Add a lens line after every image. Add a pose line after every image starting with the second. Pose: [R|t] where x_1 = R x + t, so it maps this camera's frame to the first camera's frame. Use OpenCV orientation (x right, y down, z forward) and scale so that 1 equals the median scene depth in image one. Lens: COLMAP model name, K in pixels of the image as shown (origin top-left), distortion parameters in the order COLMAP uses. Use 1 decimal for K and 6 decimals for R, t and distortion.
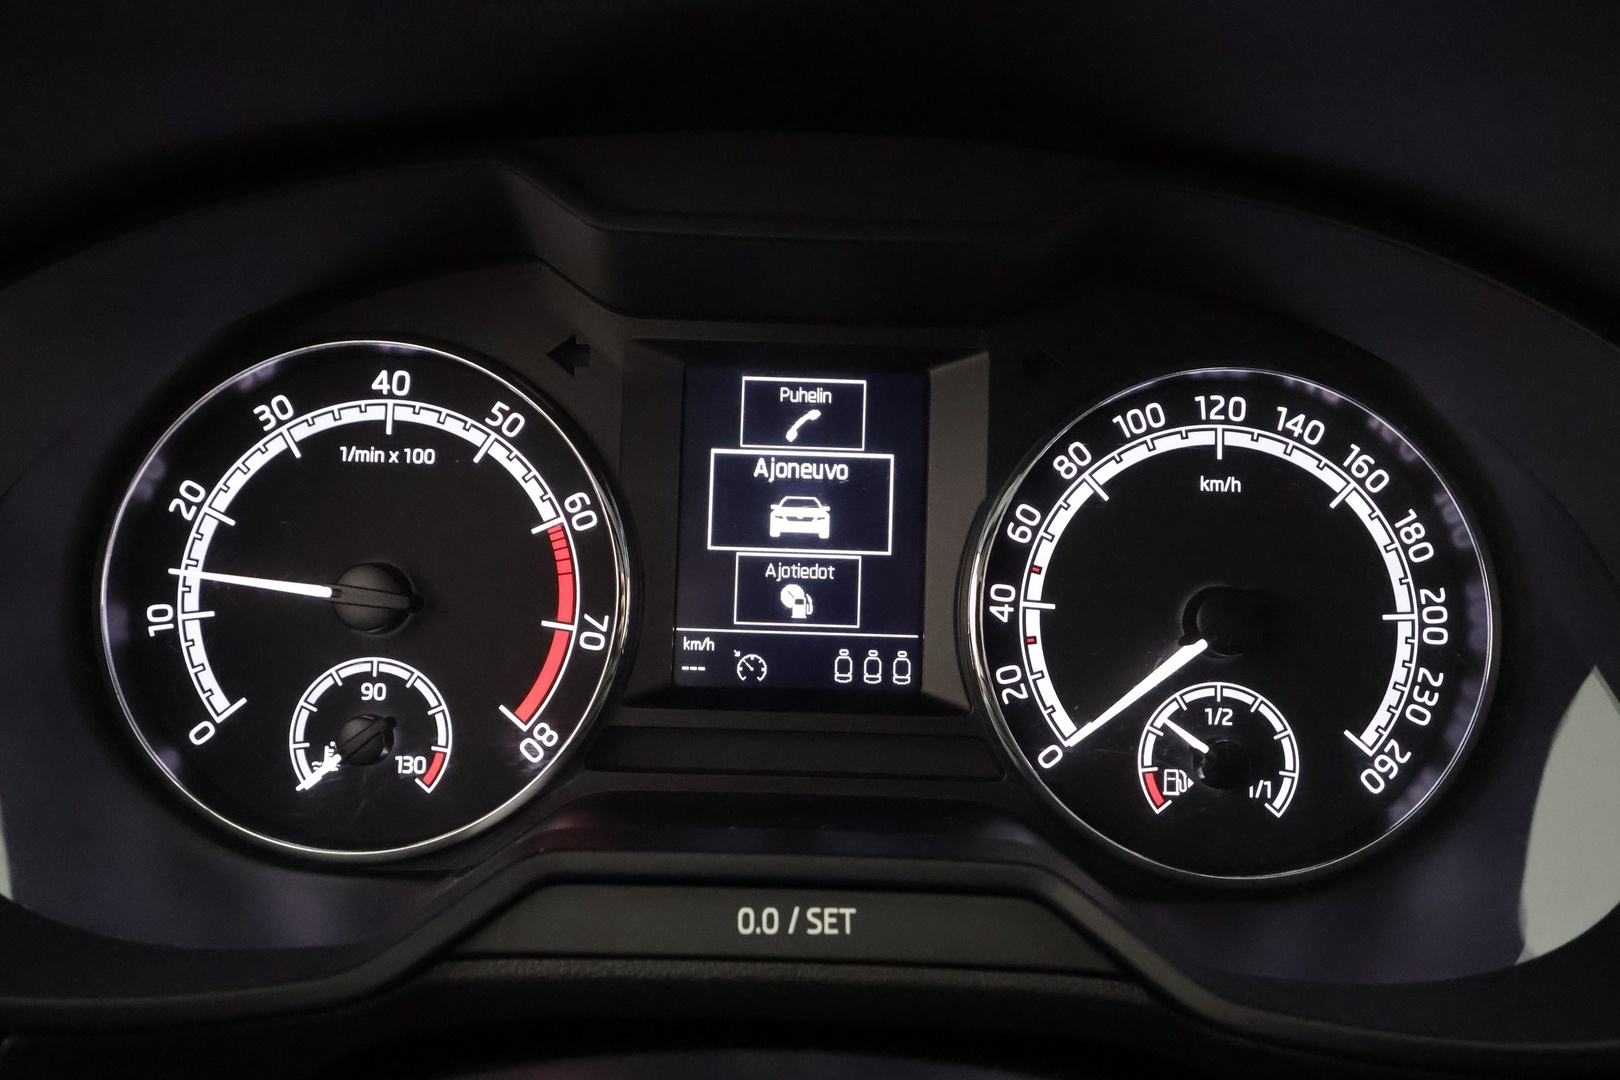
lens RADIAL K [[1255.4, 0, 816.6], [0, 1255.4, 544.1], [0, 0, 1]] dist [-0.002974, 0.023718]
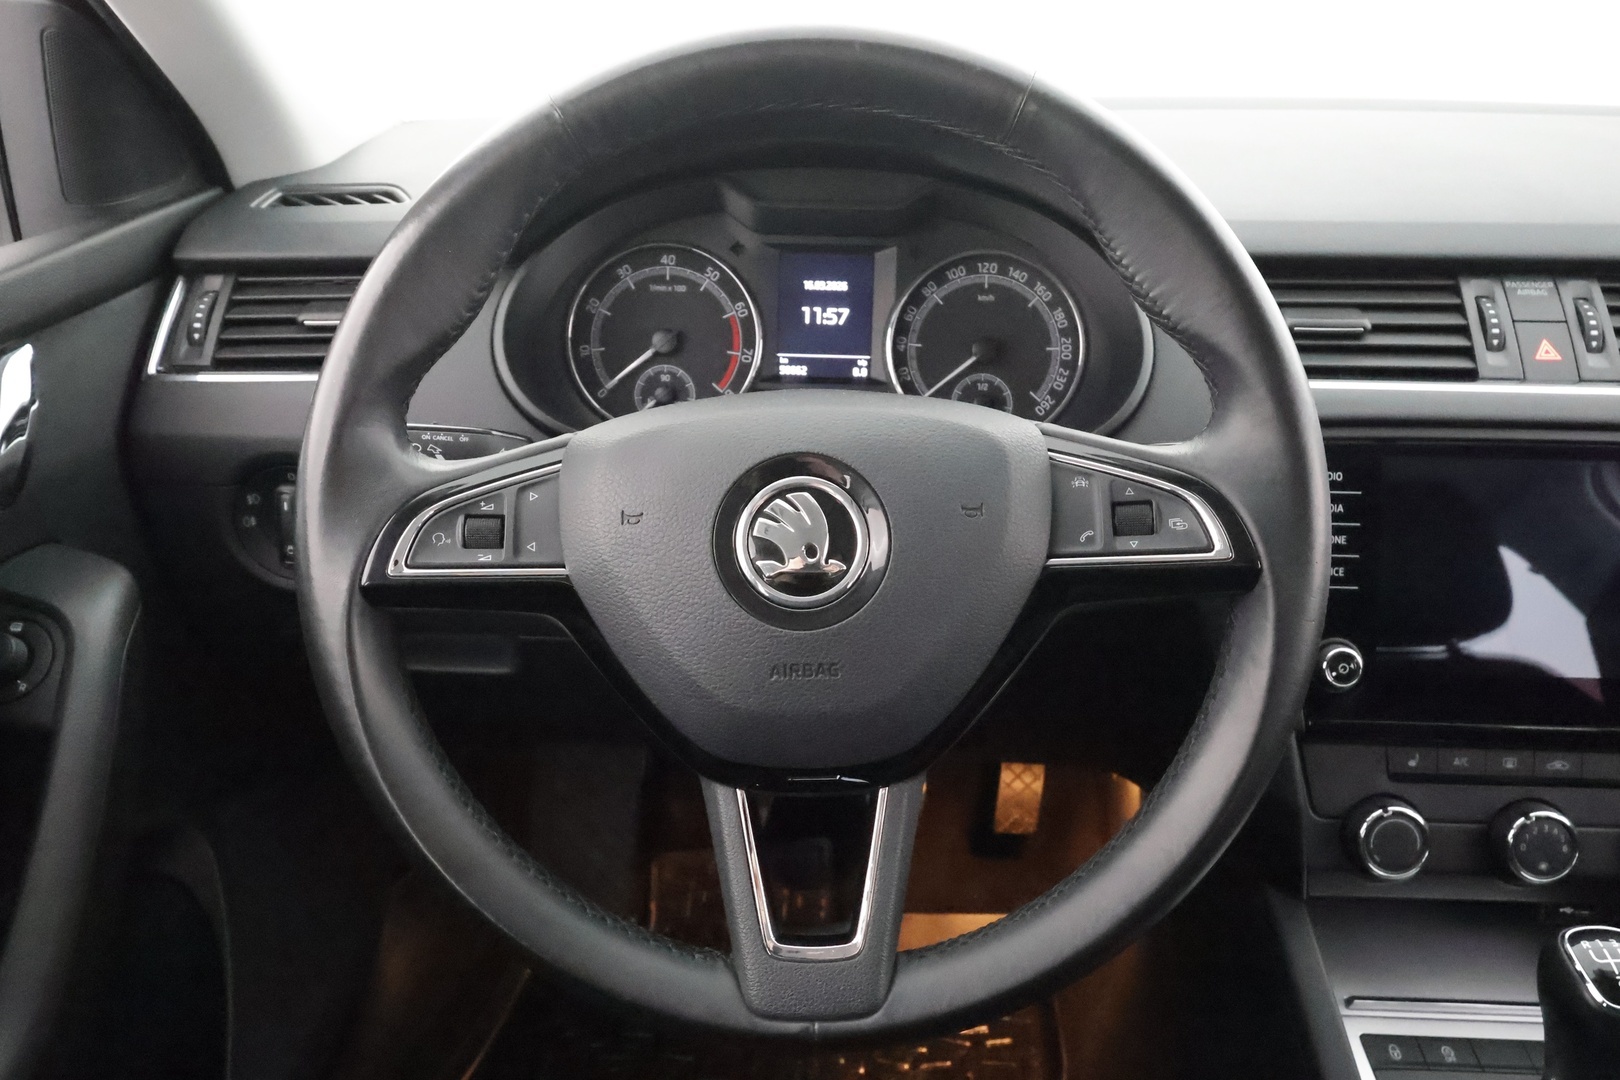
lens RADIAL K [[1186.1, 0, 803.4], [0, 1186.1, 529.6], [0, 0, 1]] dist [0.013295, -0.001254]
pose [[0.999920, -0.002280, -0.012409, -0.027967], [0.003792, 0.992369, 0.123244, 0.125886], [0.012033, -0.123281, 0.992299, -1.520264]]
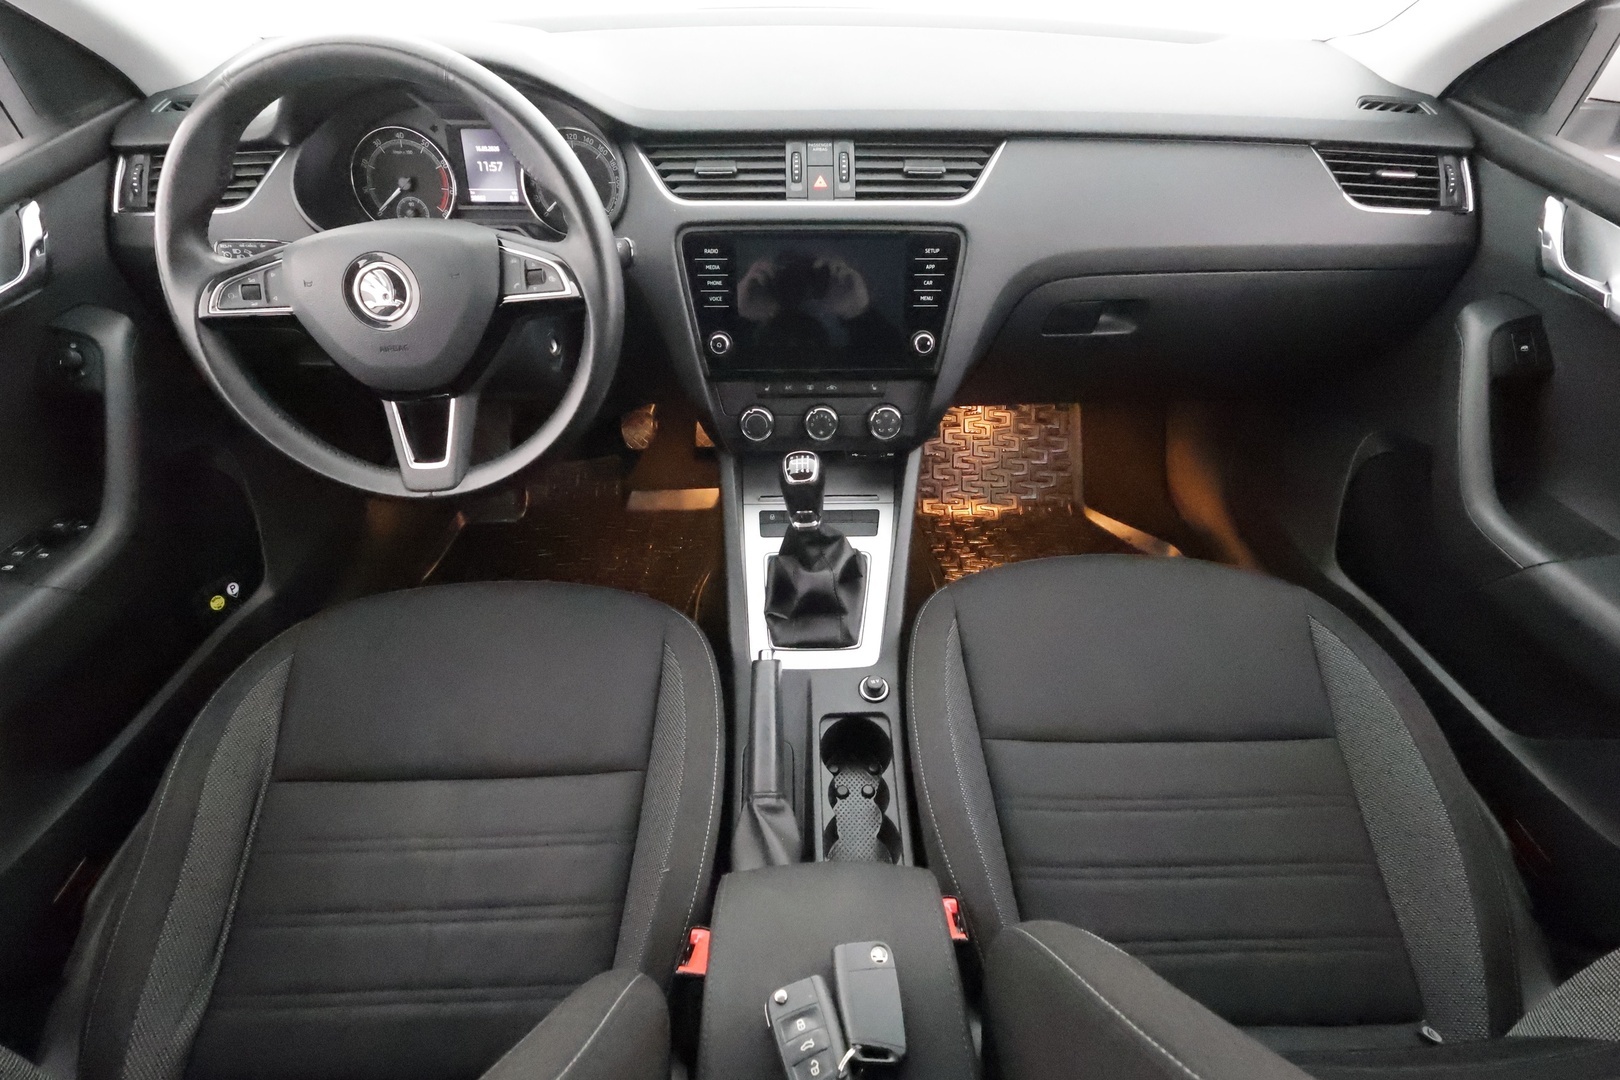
lens RADIAL K [[782.8, 0, 816.2], [0, 782.8, 540.3], [0, 0, 1]] dist [0.007528, -0.000476]
pose [[0.998692, -0.044473, 0.025210, 1.126323], [0.029429, 0.903376, 0.427838, 0.033872], [-0.041801, -0.426537, 0.903504, -2.485955]]
